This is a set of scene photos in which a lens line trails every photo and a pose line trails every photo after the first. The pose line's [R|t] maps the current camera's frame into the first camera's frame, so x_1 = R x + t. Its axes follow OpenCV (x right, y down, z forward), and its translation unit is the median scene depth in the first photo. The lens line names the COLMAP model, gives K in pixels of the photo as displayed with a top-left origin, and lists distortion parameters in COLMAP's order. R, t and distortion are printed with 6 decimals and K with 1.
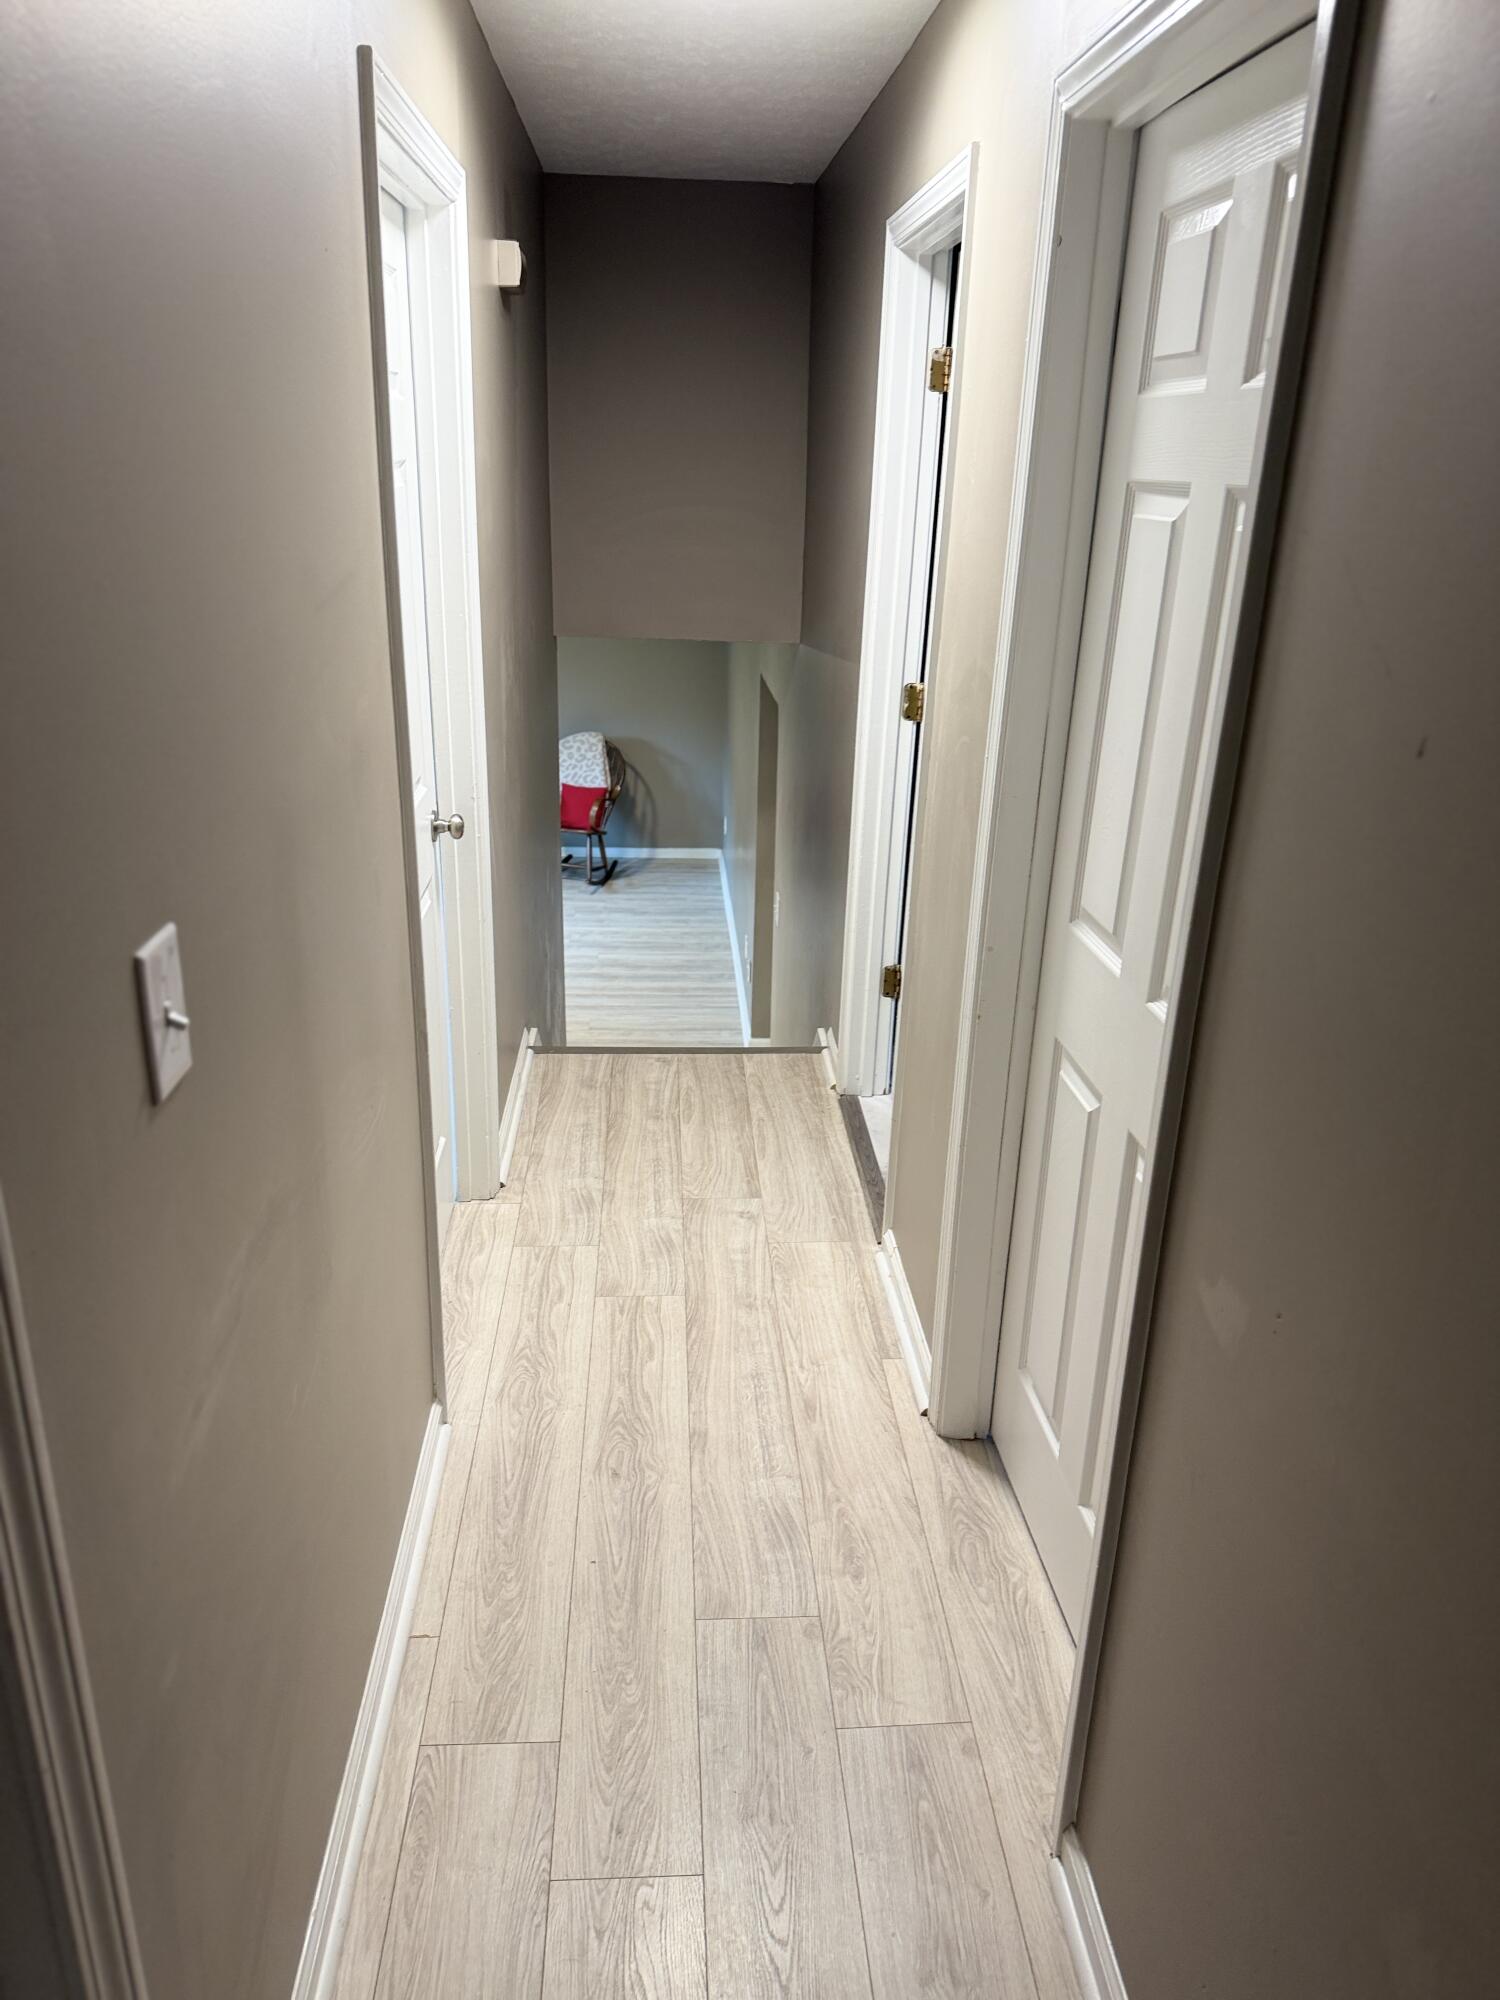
lens RADIAL K [[1394.2, 0, 744.6], [0, 1394.2, 1001.4], [0, 0, 1]] dist [0.064808, -0.072655]
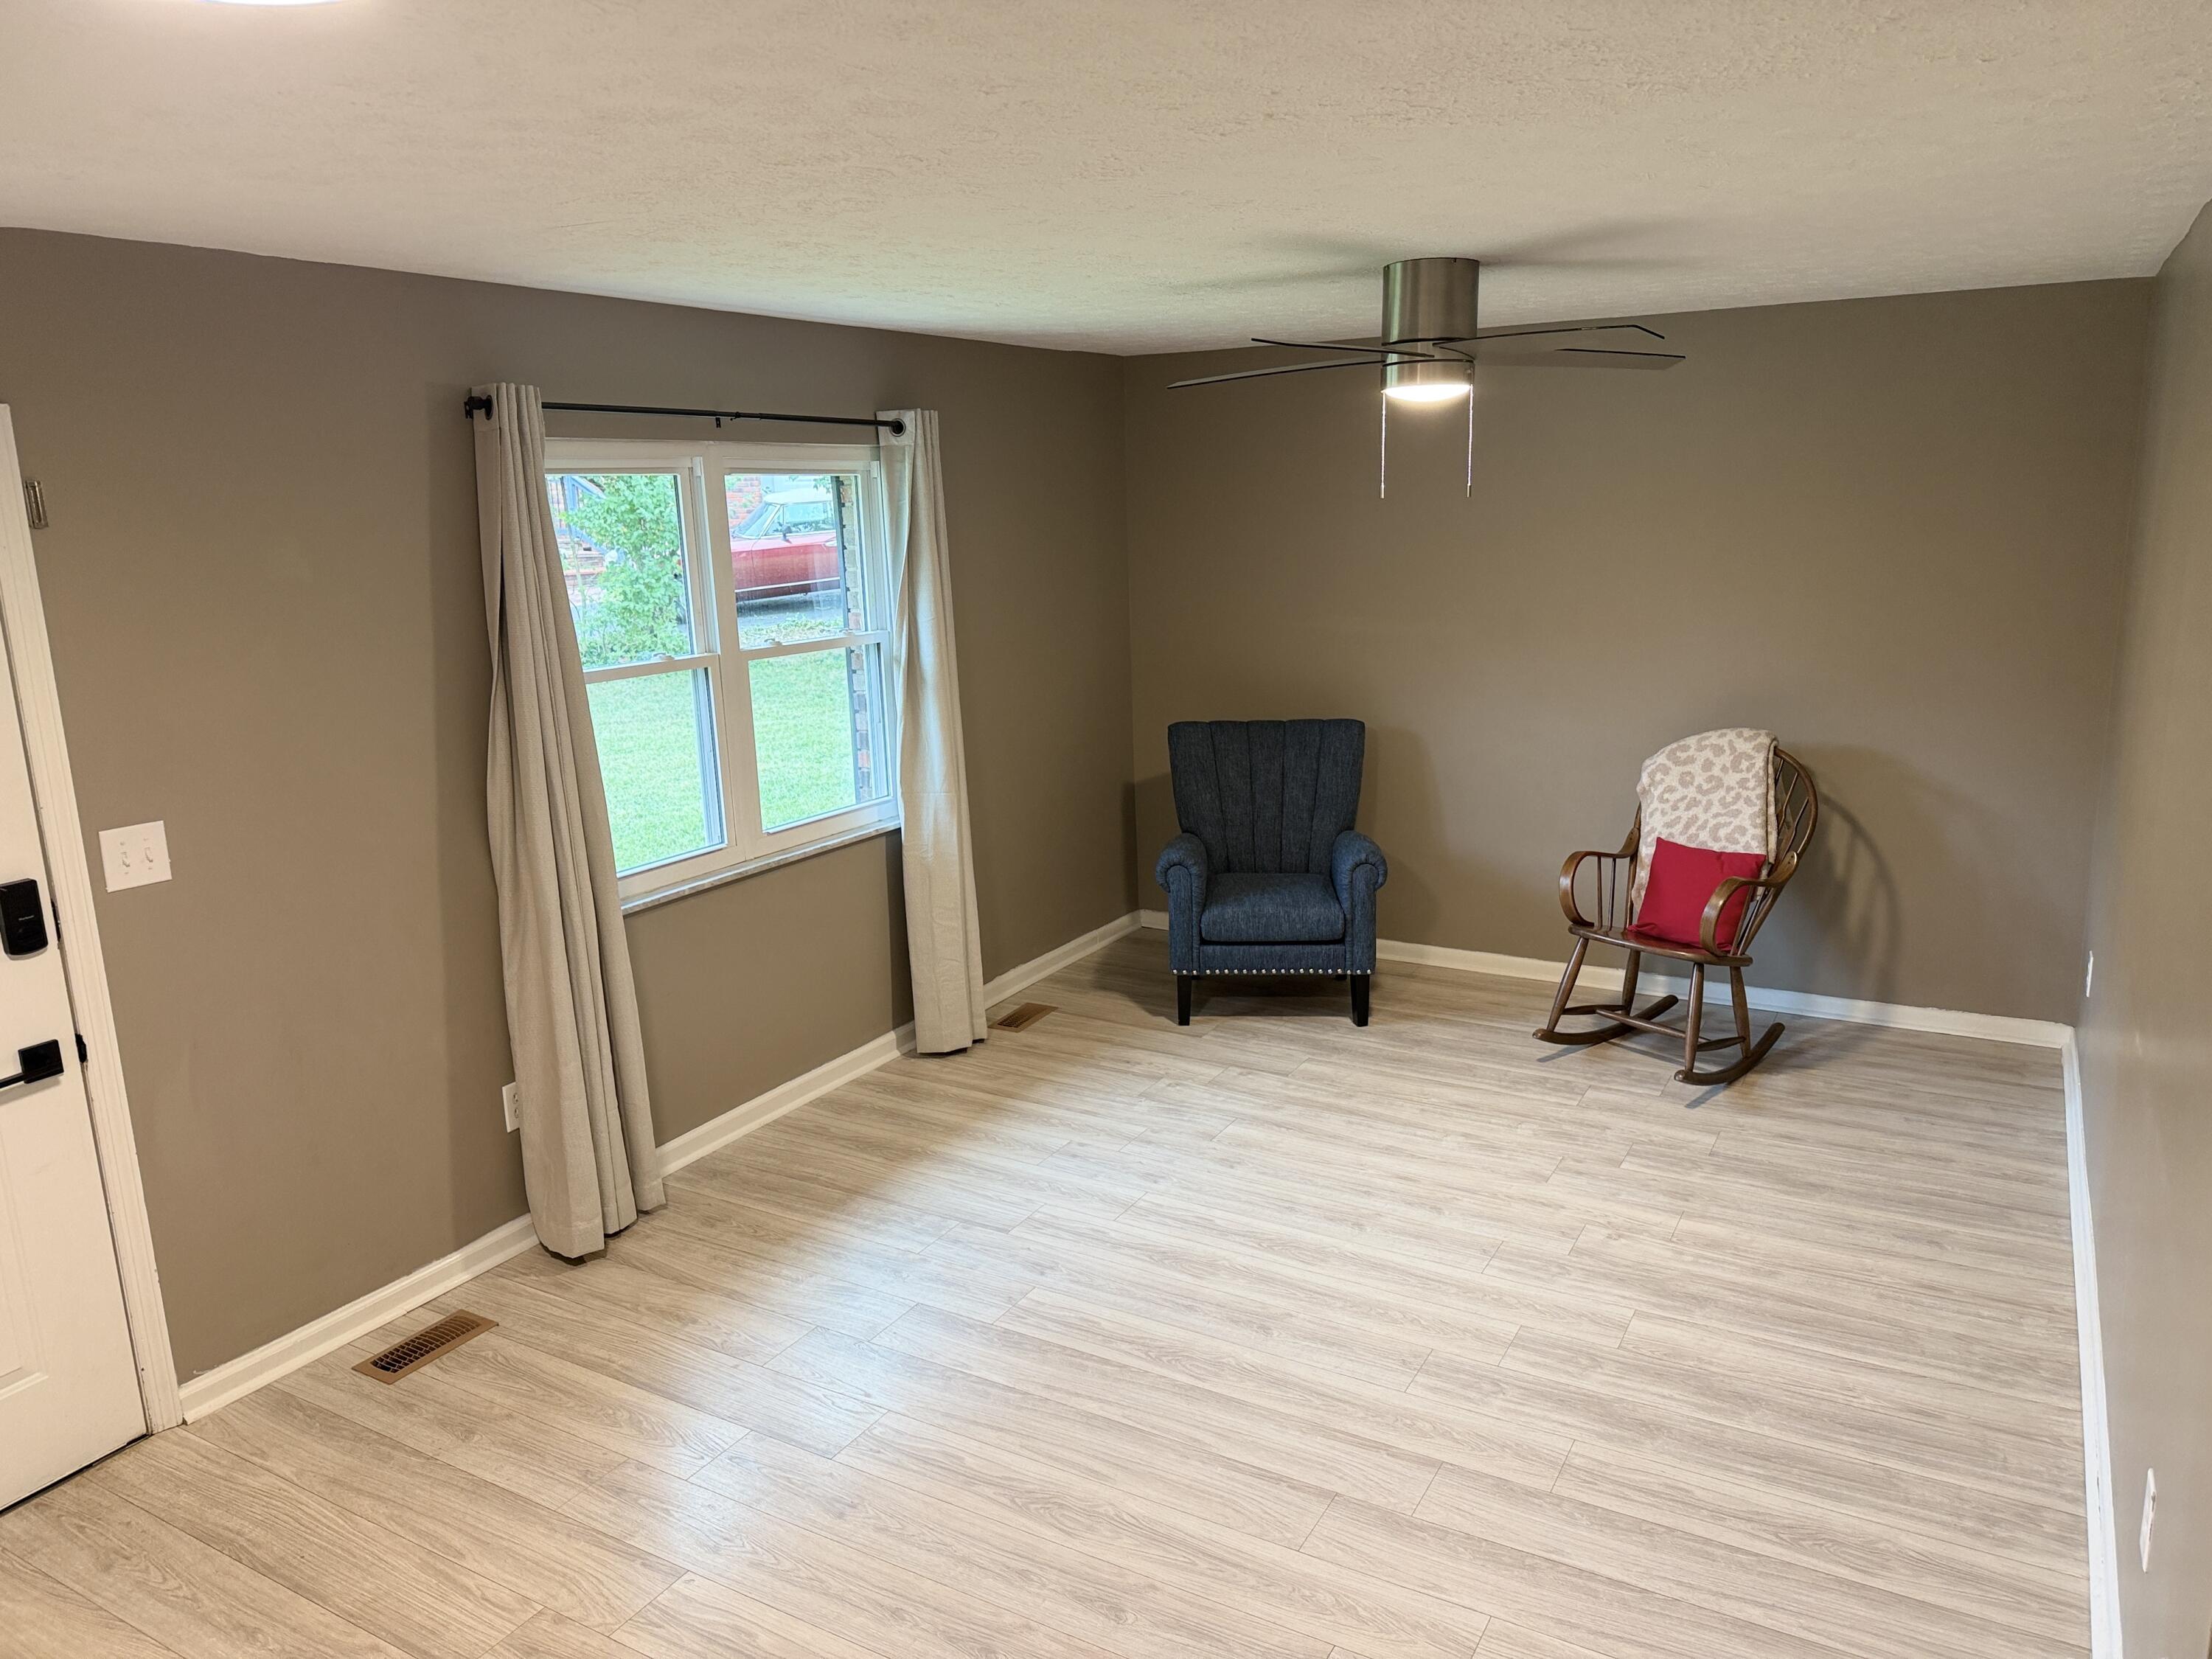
lens RADIAL K [[1542.0, 0, 1118.3], [0, 1542.0, 828.7], [0, 0, 1]] dist [0.064808, -0.072655]
pose [[0.836980, 0.062439, -0.543660, -0.006277], [-0.146223, 0.982865, -0.112232, -0.079816], [0.527337, 0.173432, 0.831768, 0.506569]]
